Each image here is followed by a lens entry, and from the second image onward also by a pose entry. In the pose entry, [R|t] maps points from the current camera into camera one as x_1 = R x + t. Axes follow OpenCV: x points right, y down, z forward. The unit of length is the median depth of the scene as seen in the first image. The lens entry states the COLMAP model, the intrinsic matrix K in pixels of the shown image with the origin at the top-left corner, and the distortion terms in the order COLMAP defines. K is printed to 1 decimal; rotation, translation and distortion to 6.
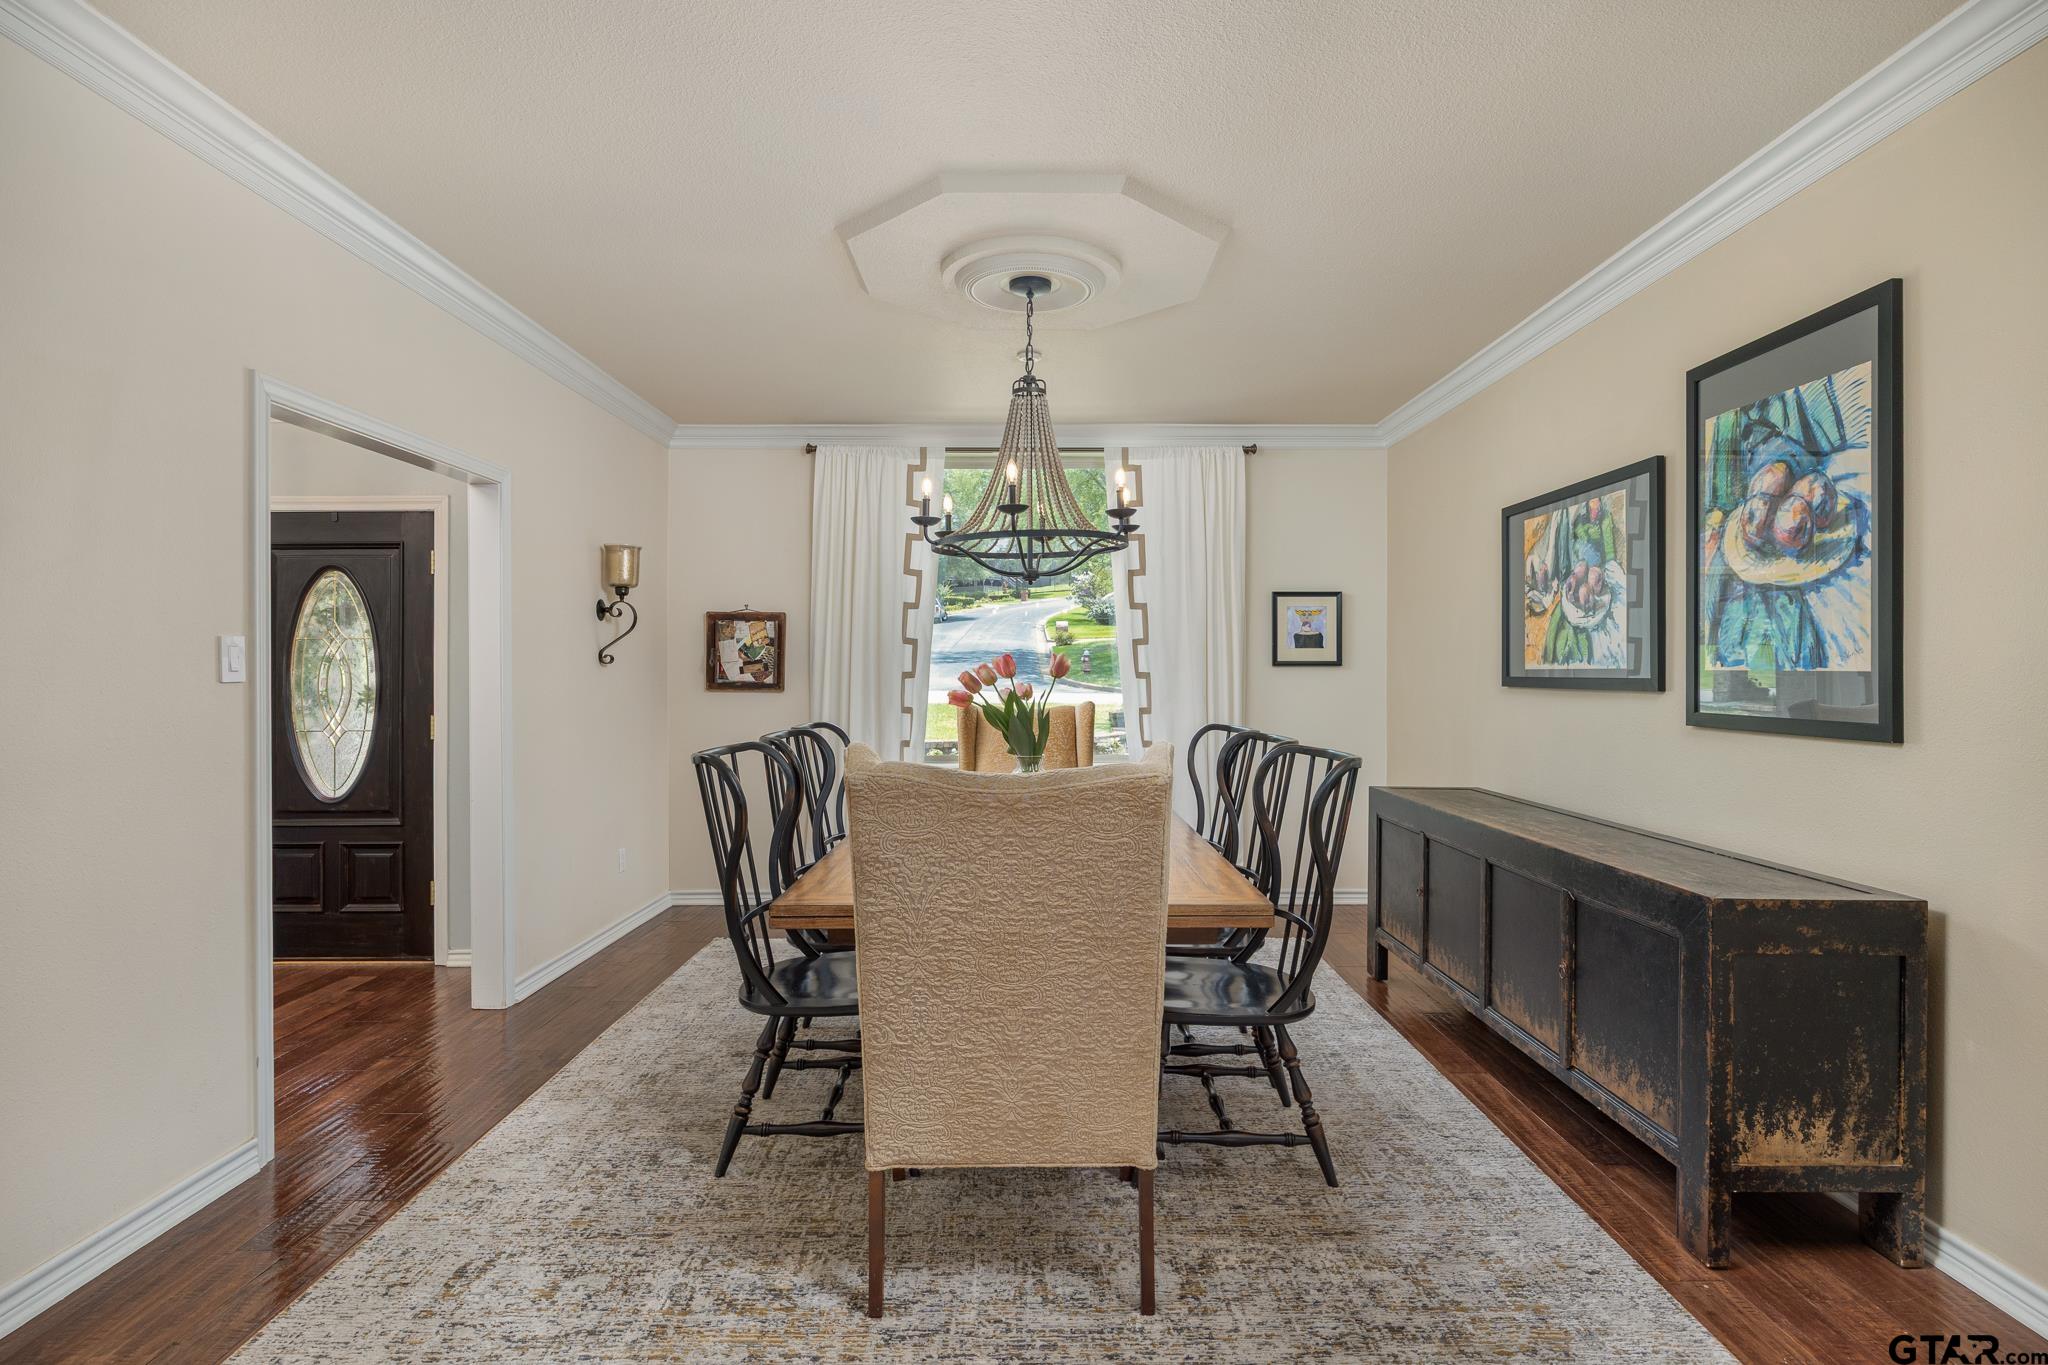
lens RADIAL K [[1027.4, 0, 1024.0], [0, 1027.4, 682.5], [0, 0, 1]] dist [-0.003377, -0.000924]
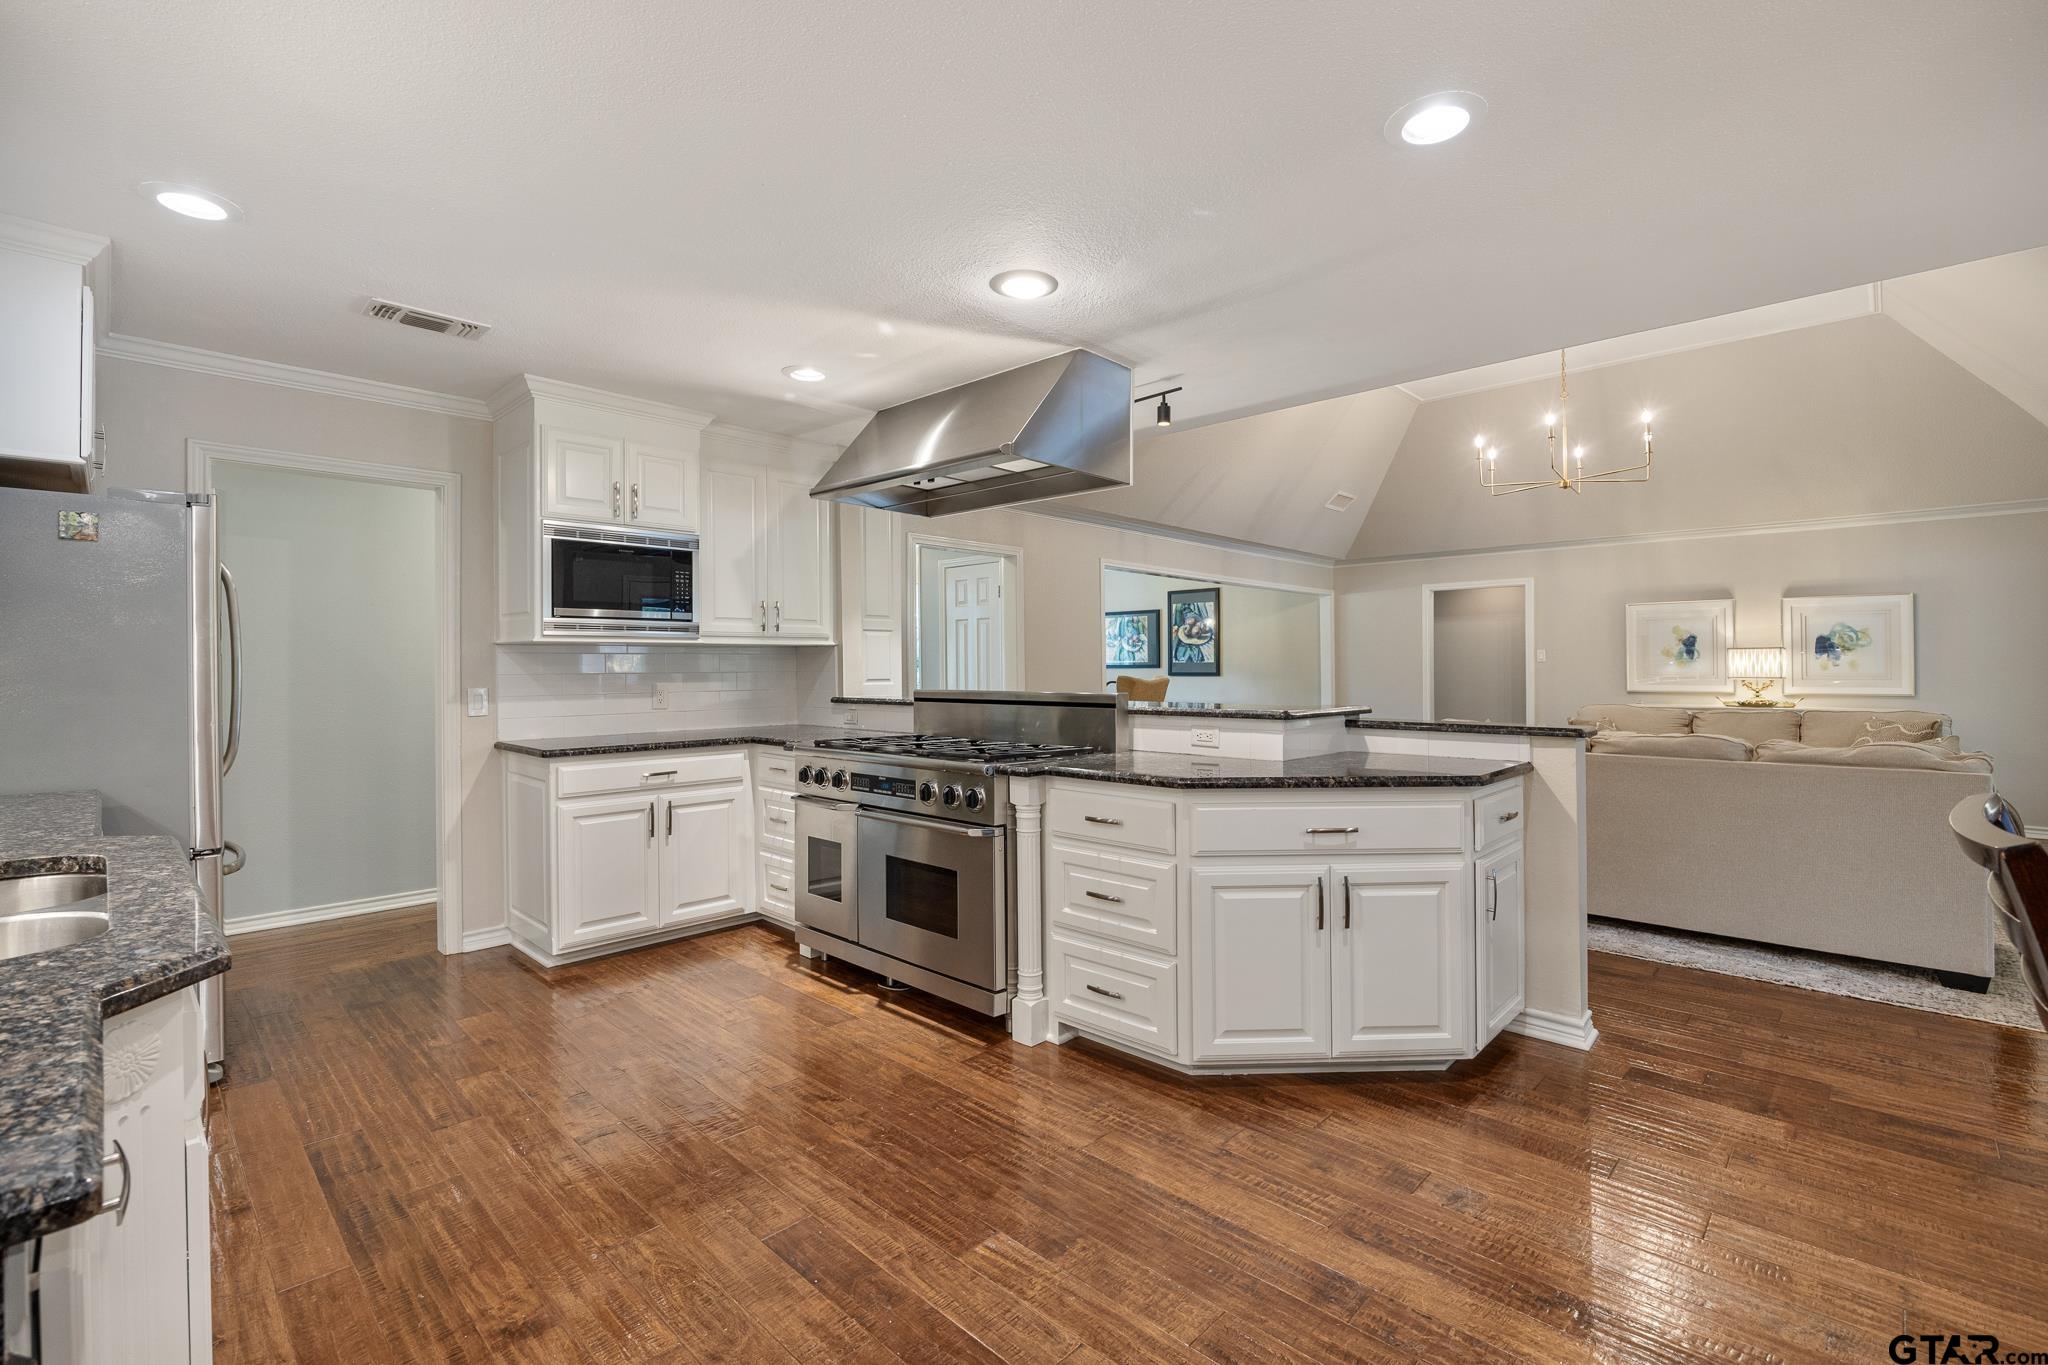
lens RADIAL K [[908.7, 0, 1053.8], [0, 908.7, 666.9], [0, 0, 1]] dist [-0.003954, -0.000575]
pose [[0.667790, -0.003296, 0.744343, -2.531008], [0.014064, 0.999868, -0.008190, 0.031232], [-0.744217, 0.015937, 0.667748, -1.176357]]
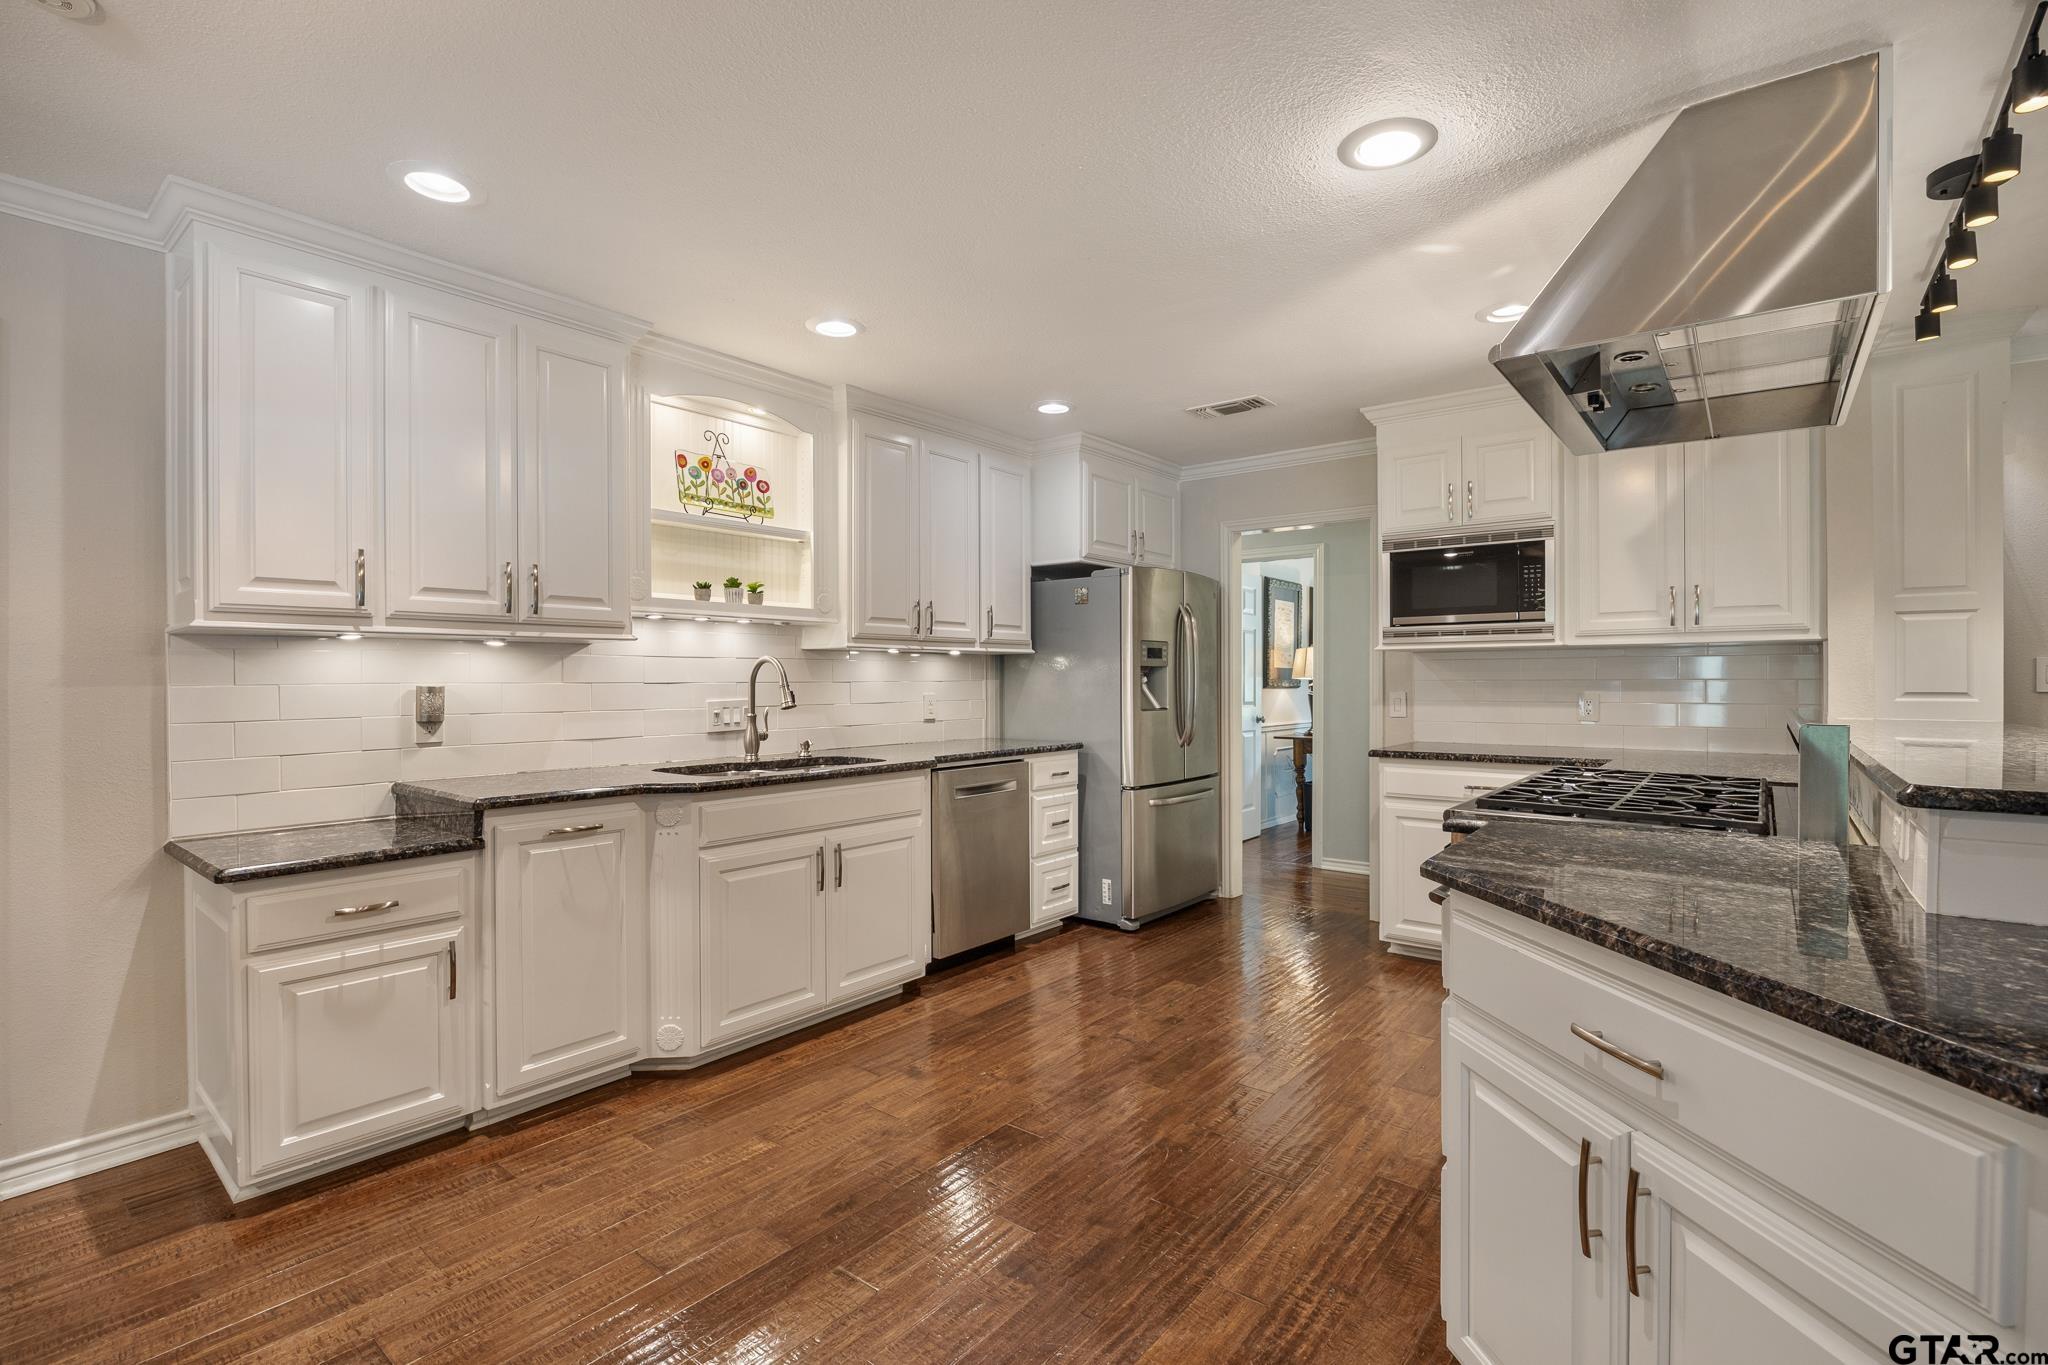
lens RADIAL K [[944.1, 0, 1024.0], [0, 944.1, 682.5], [0, 0, 1]] dist [-0.000153, -0.000748]
pose [[0.790804, 0.002368, -0.612065, -1.643797], [-0.007108, 0.999961, -0.005316, 0.036365], [0.612028, 0.008554, 0.790790, -1.255172]]
